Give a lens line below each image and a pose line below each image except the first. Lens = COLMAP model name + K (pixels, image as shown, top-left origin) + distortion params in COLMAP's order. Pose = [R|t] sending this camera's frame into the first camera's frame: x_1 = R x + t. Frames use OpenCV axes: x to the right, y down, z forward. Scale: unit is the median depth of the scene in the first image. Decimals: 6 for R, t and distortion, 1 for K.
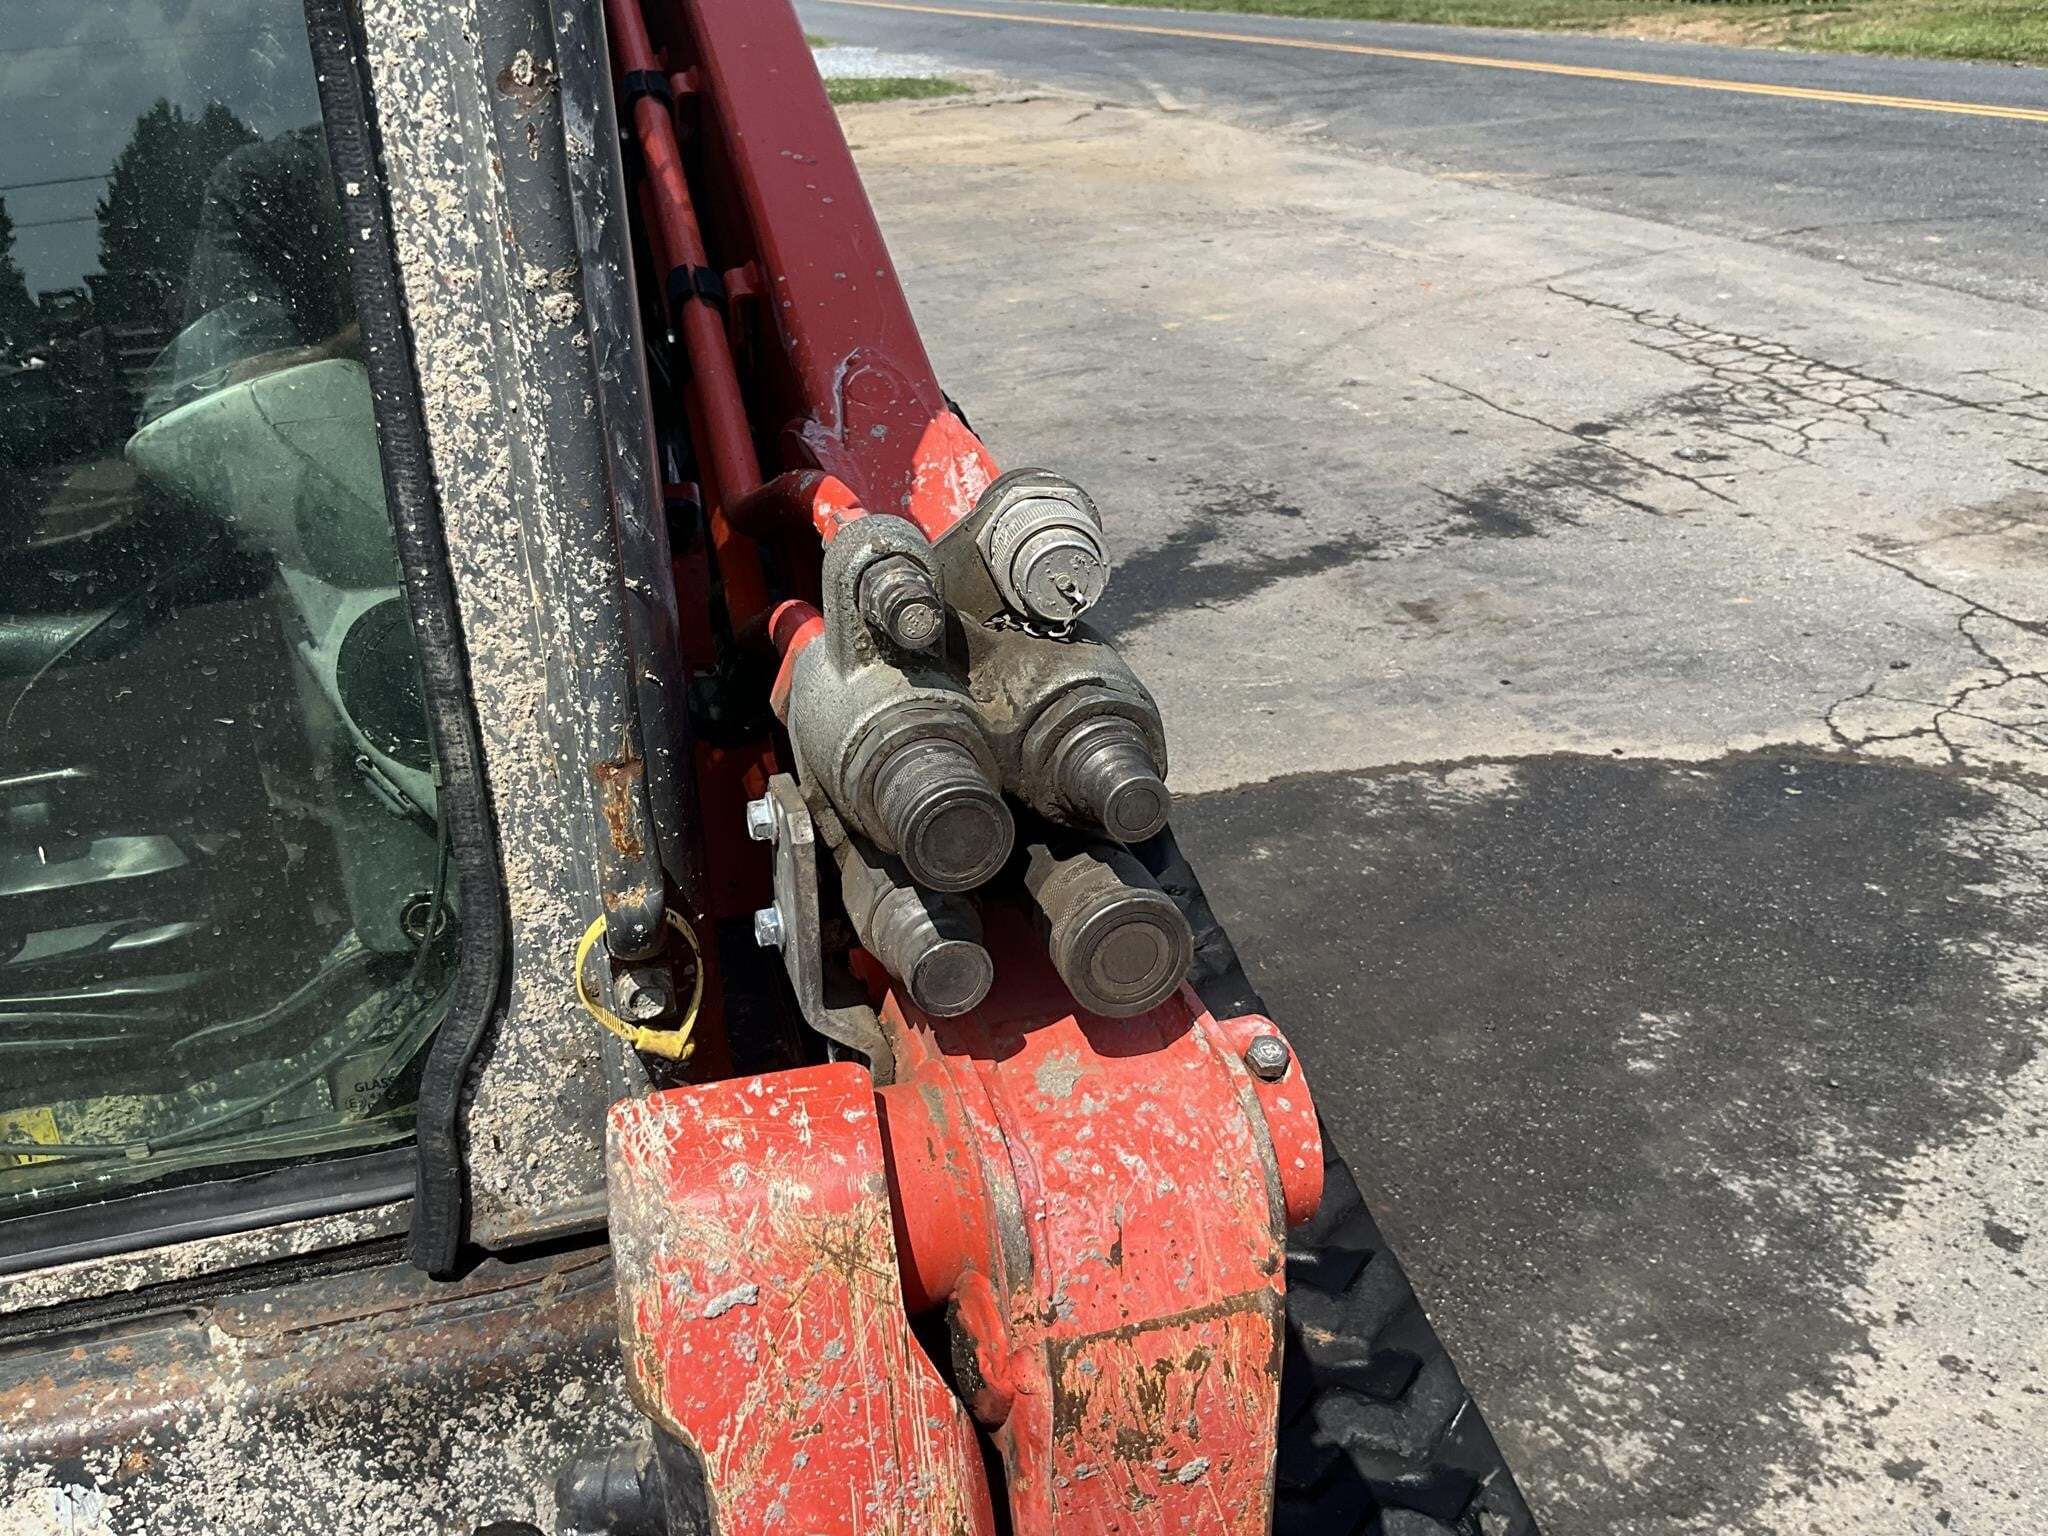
lens RADIAL K [[1701.8, 0, 1014.6], [0, 1701.8, 755.9], [0, 0, 1]] dist [0.105864, -0.222718]
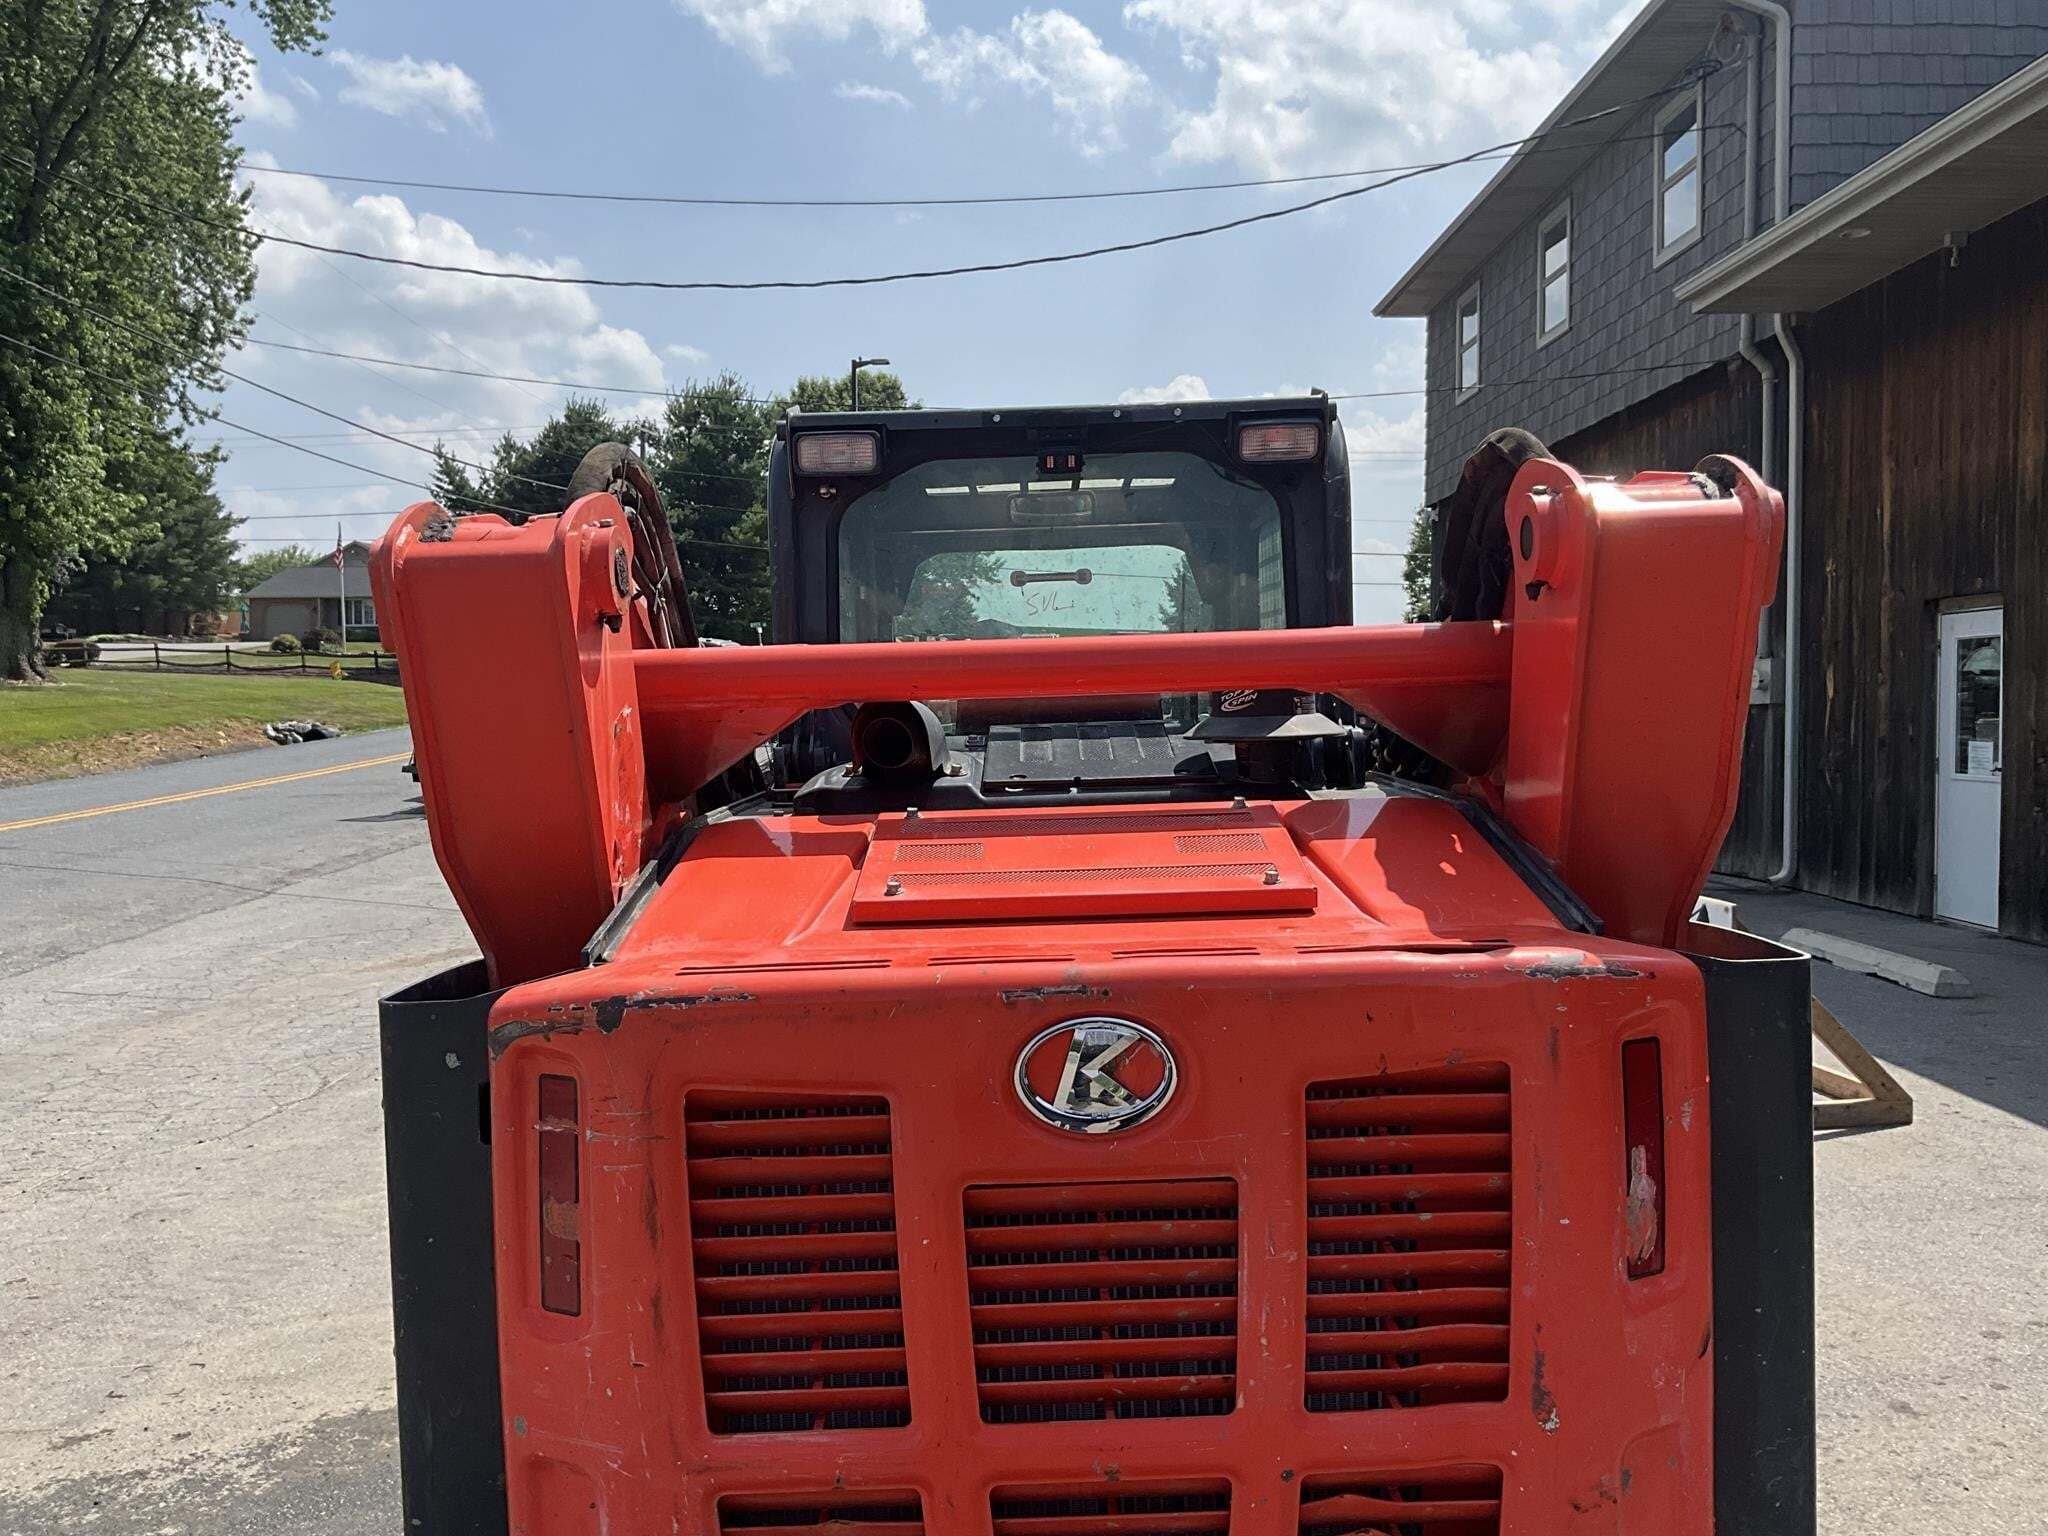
lens RADIAL K [[1697.8, 0, 1017.2], [0, 1697.8, 766.7], [0, 0, 1]] dist [0.105580, -0.229579]
pose [[-0.955398, 0.041178, 0.292436, -0.959704], [0.172309, 0.881932, 0.438755, -1.132056], [-0.239842, 0.469575, -0.849691, 2.246338]]
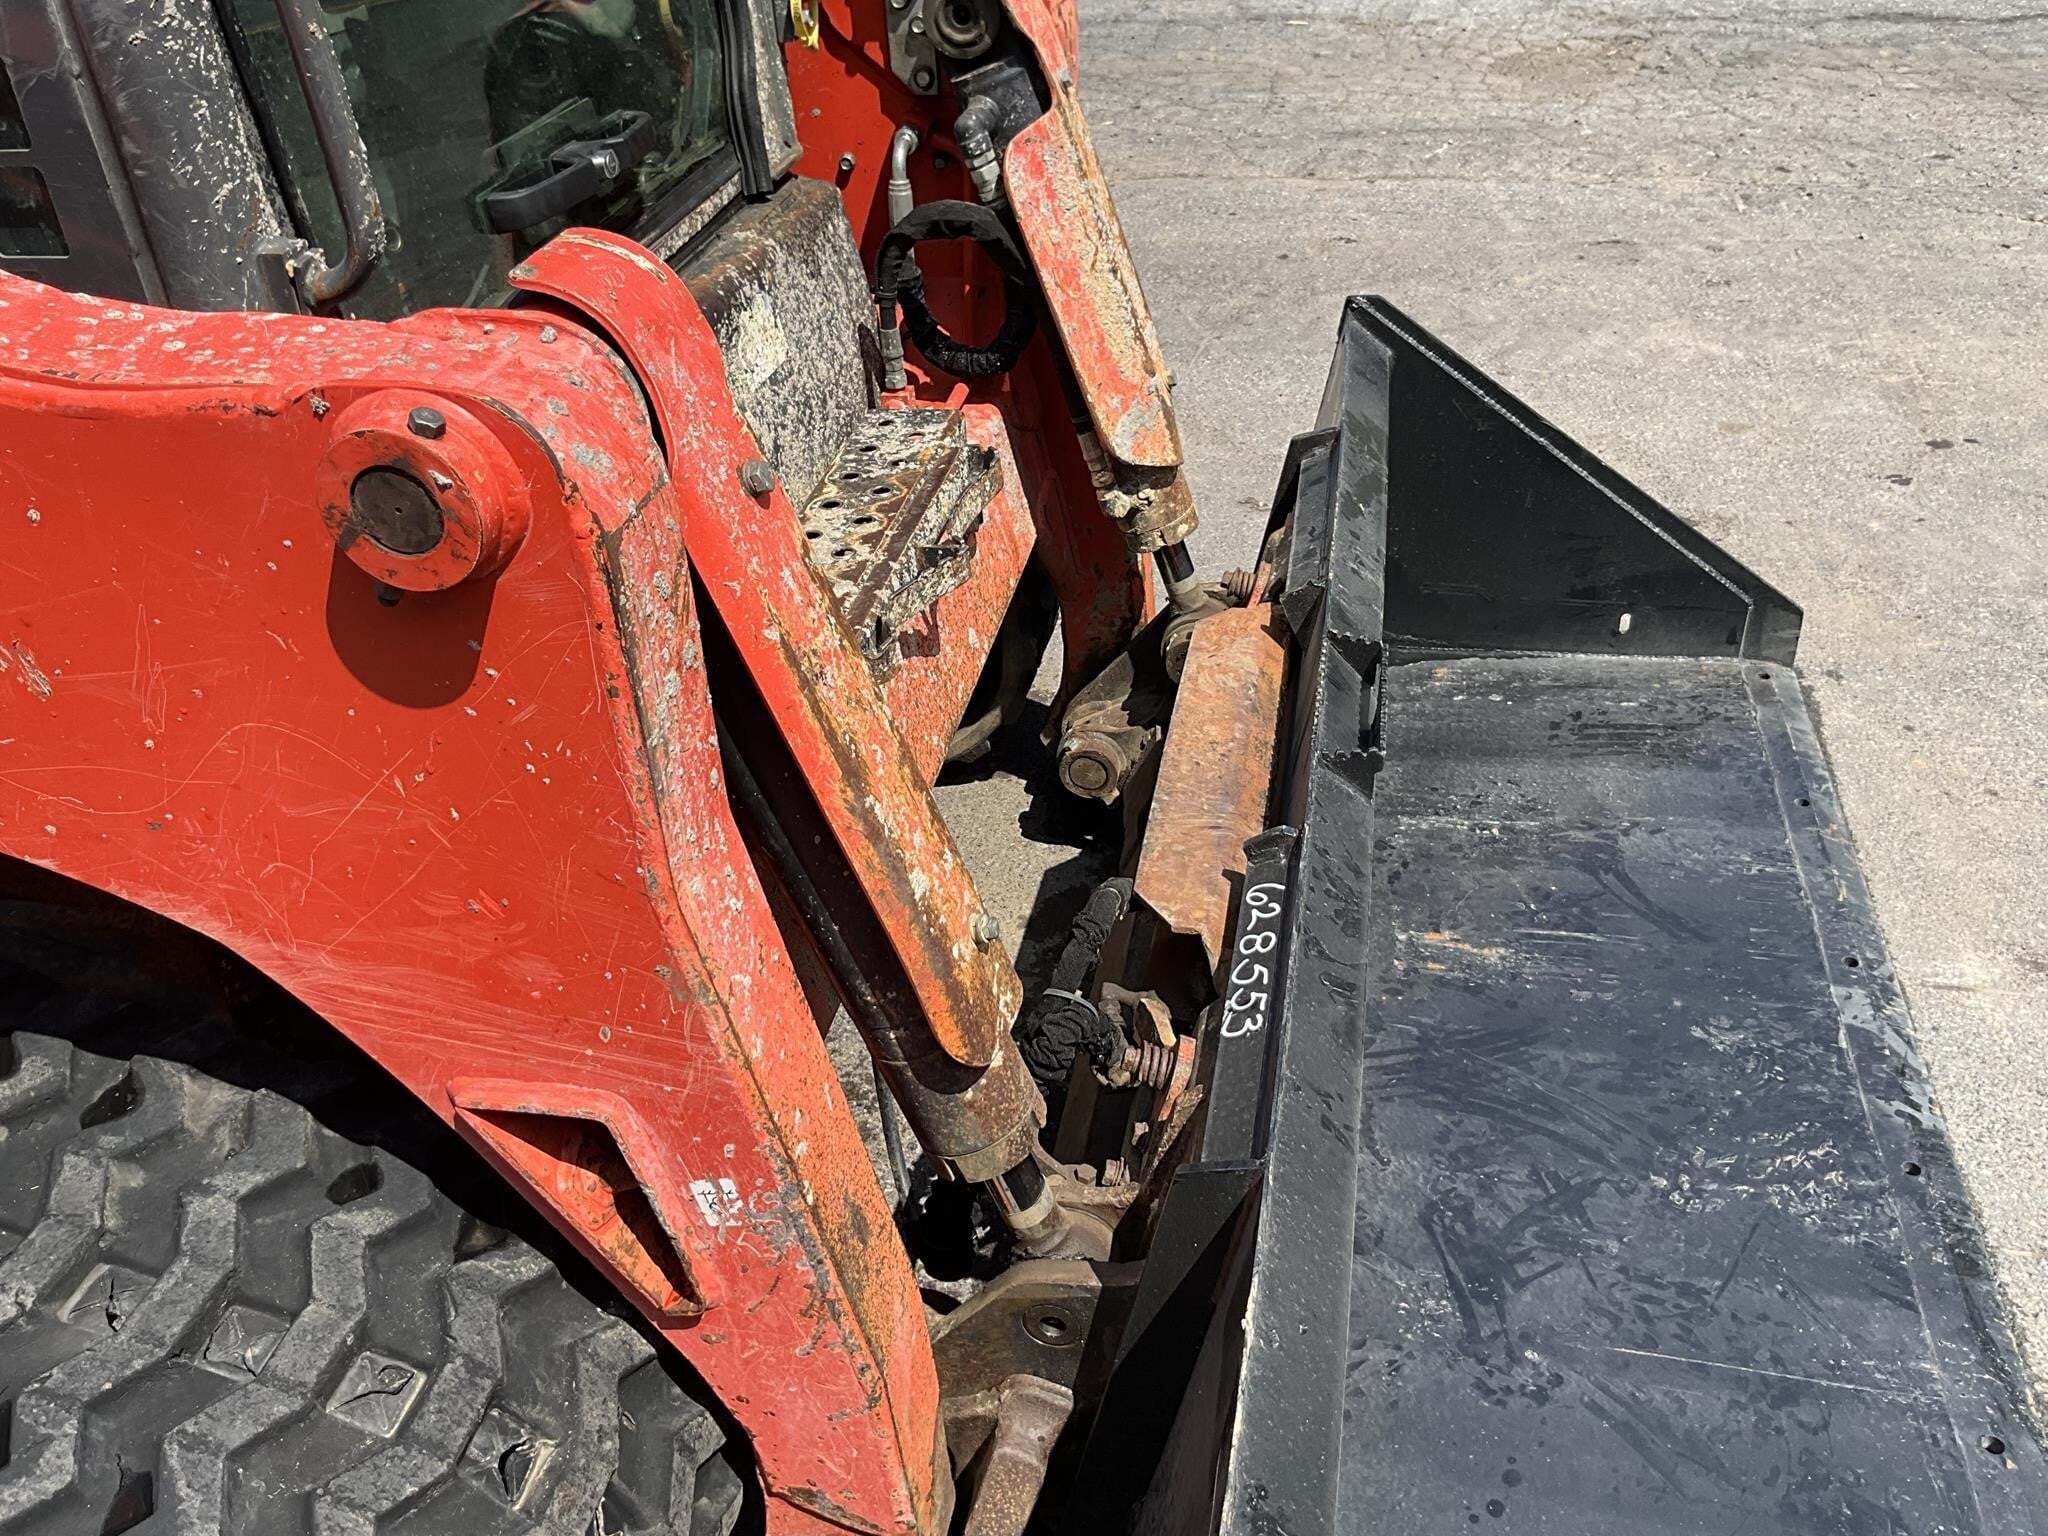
lens RADIAL K [[1697.3, 0, 1010.1], [0, 1697.3, 770.8], [0, 0, 1]] dist [0.127887, -0.279807]
pose [[0.466140, -0.497200, 0.731783, -0.932982], [0.416383, 0.853101, 0.314395, 0.158828], [-0.780602, 0.158149, 0.604690, -0.188192]]
